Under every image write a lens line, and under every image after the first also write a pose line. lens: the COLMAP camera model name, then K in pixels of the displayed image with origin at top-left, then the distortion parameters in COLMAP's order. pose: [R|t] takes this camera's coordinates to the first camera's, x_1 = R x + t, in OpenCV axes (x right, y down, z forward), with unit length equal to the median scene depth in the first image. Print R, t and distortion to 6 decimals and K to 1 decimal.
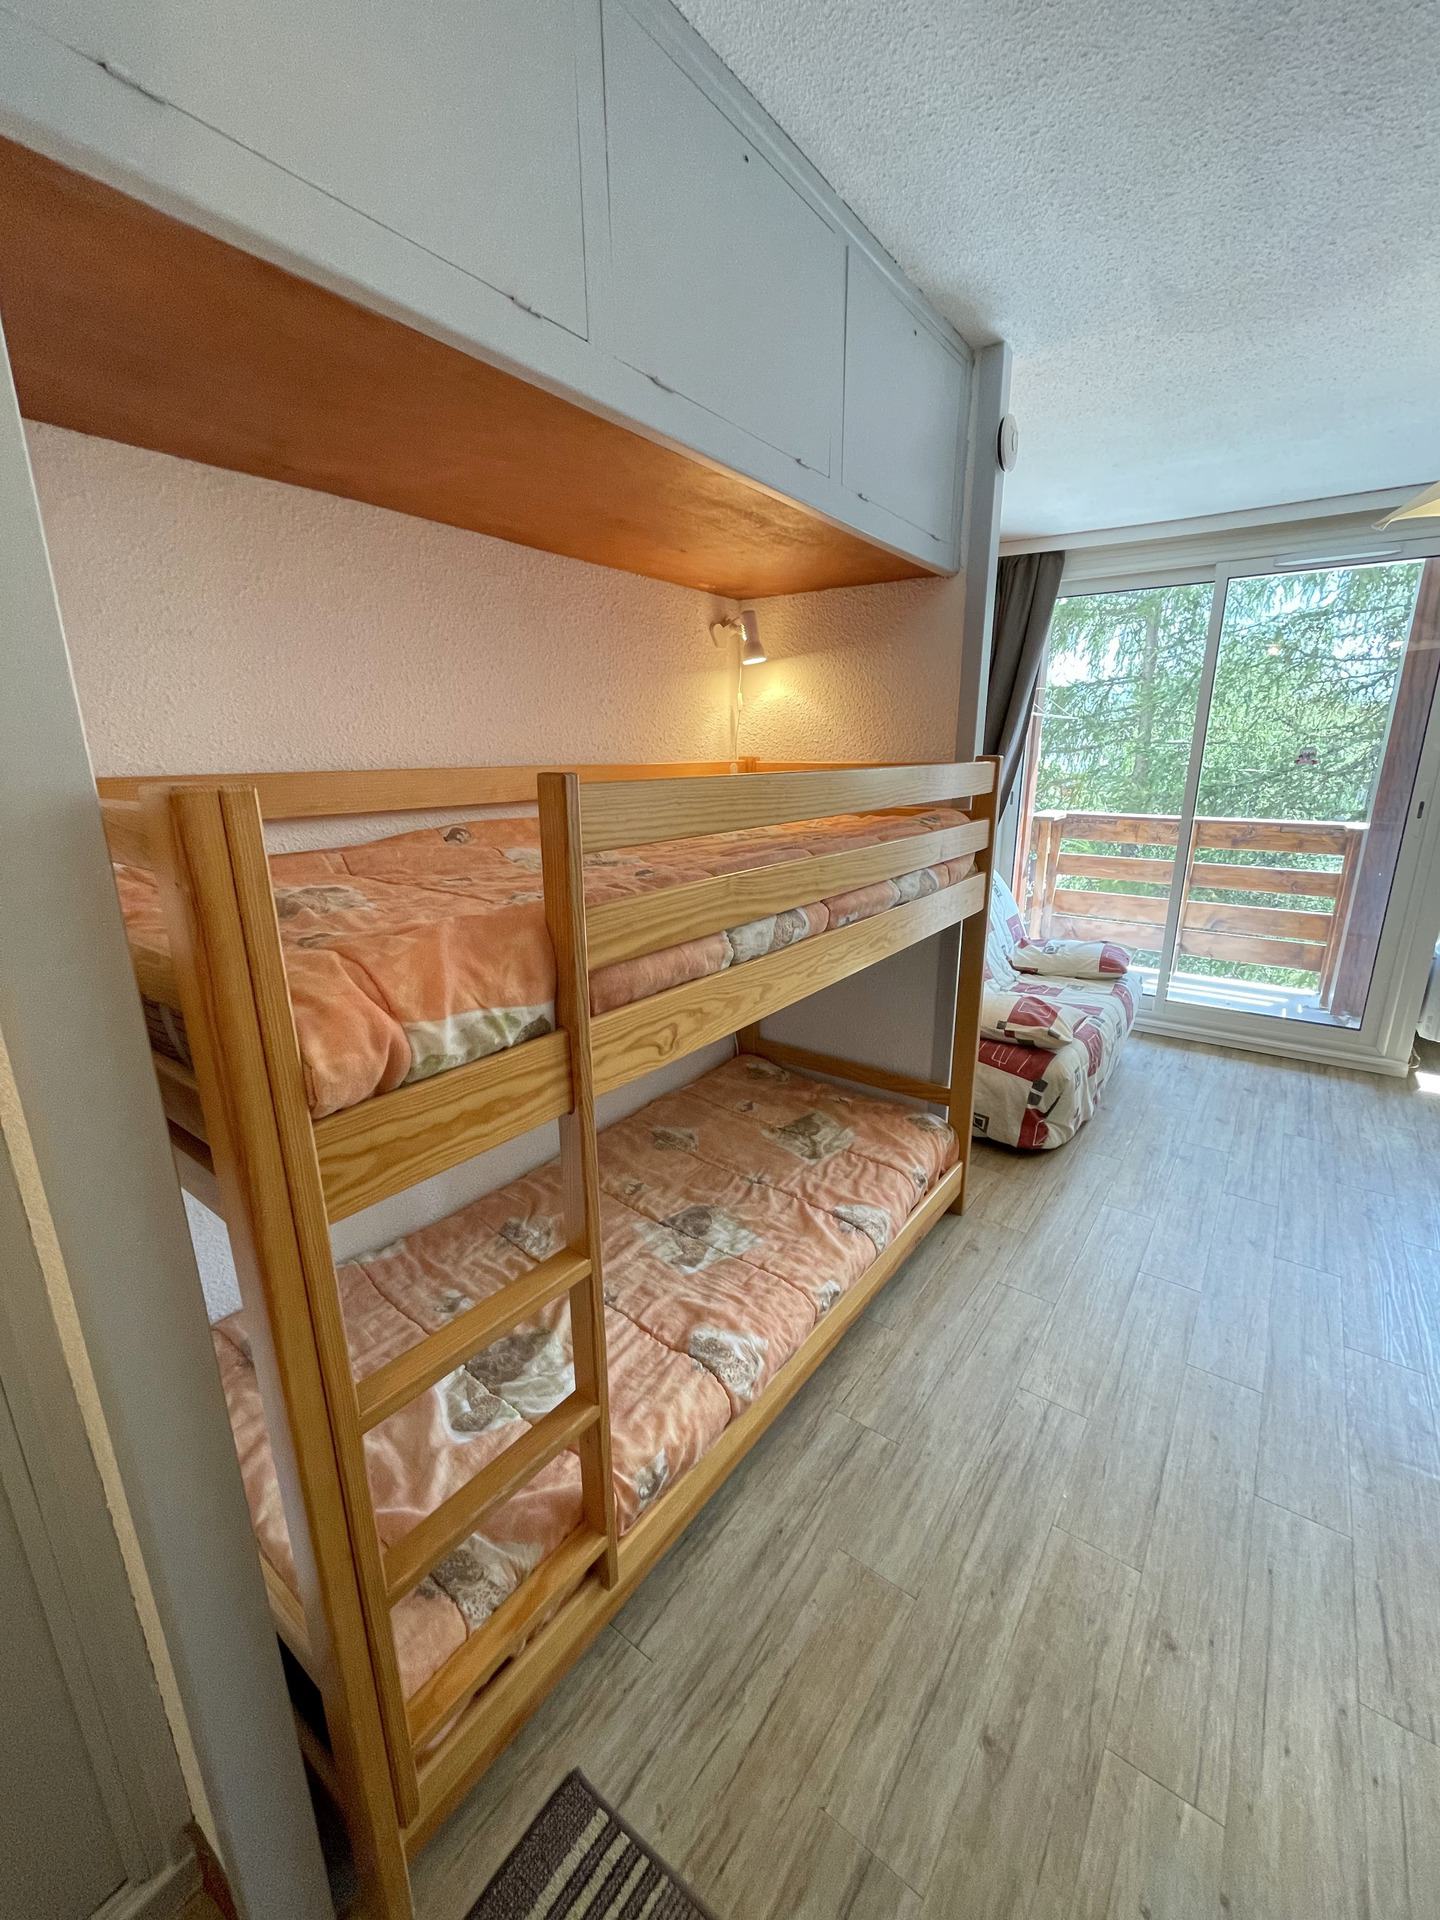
lens RADIAL K [[782.4, 0, 730.4], [0, 782.4, 959.4], [0, 0, 1]] dist [0.000878, 0.000340]
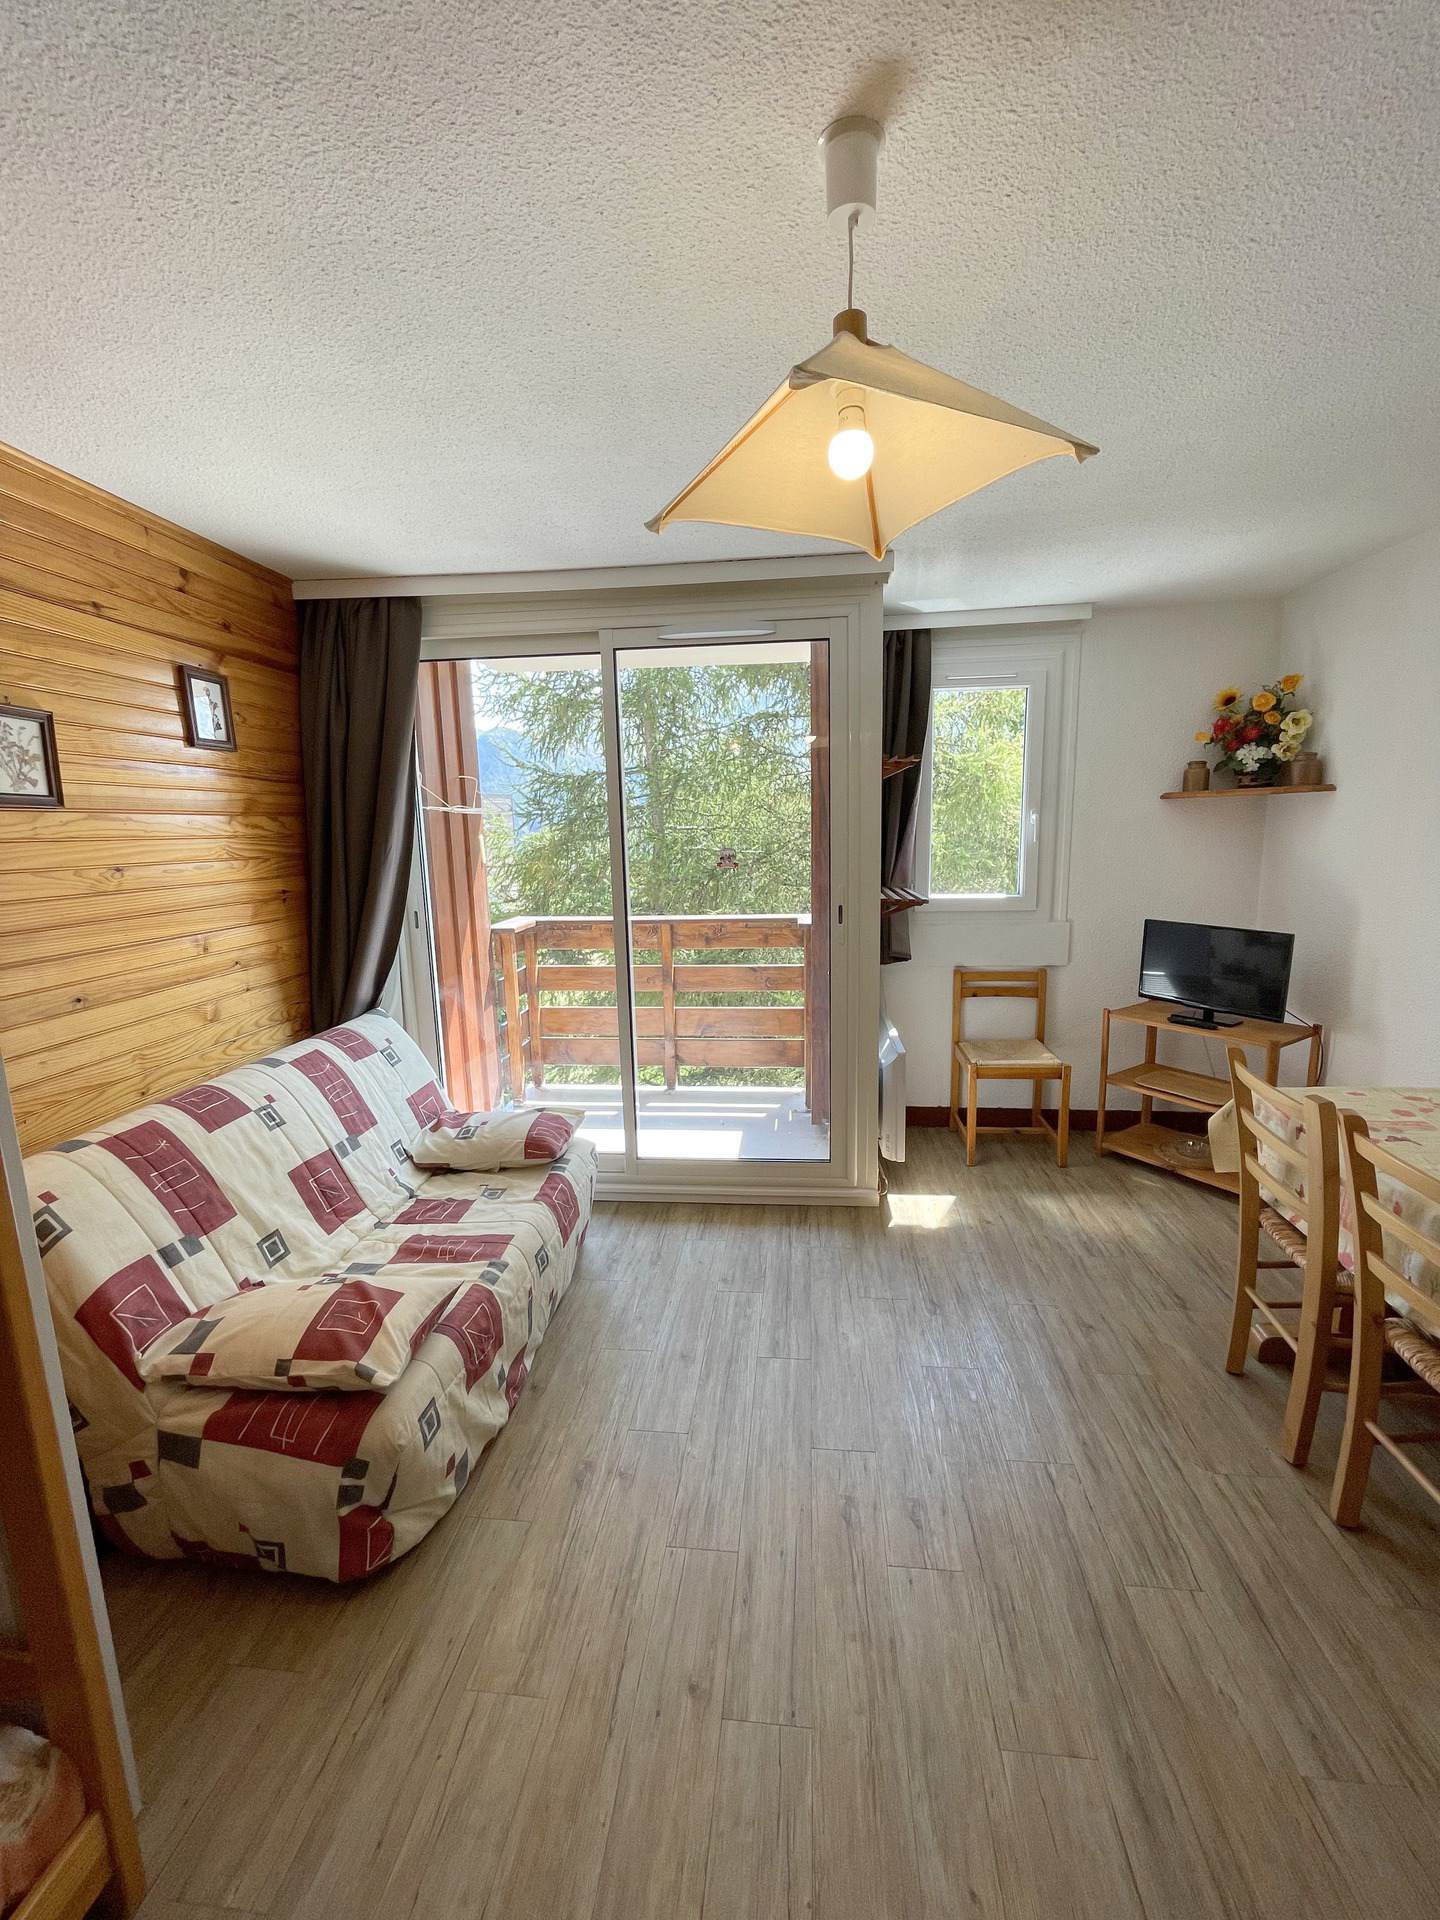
lens RADIAL K [[782.4, 0, 724.5], [0, 782.4, 963.4], [0, 0, 1]] dist [0.000878, 0.000340]
pose [[0.868524, -0.100532, 0.485344, 0.295899], [0.147418, 0.987295, -0.059301, -0.092937], [-0.473217, 0.123052, 0.872310, 0.262743]]
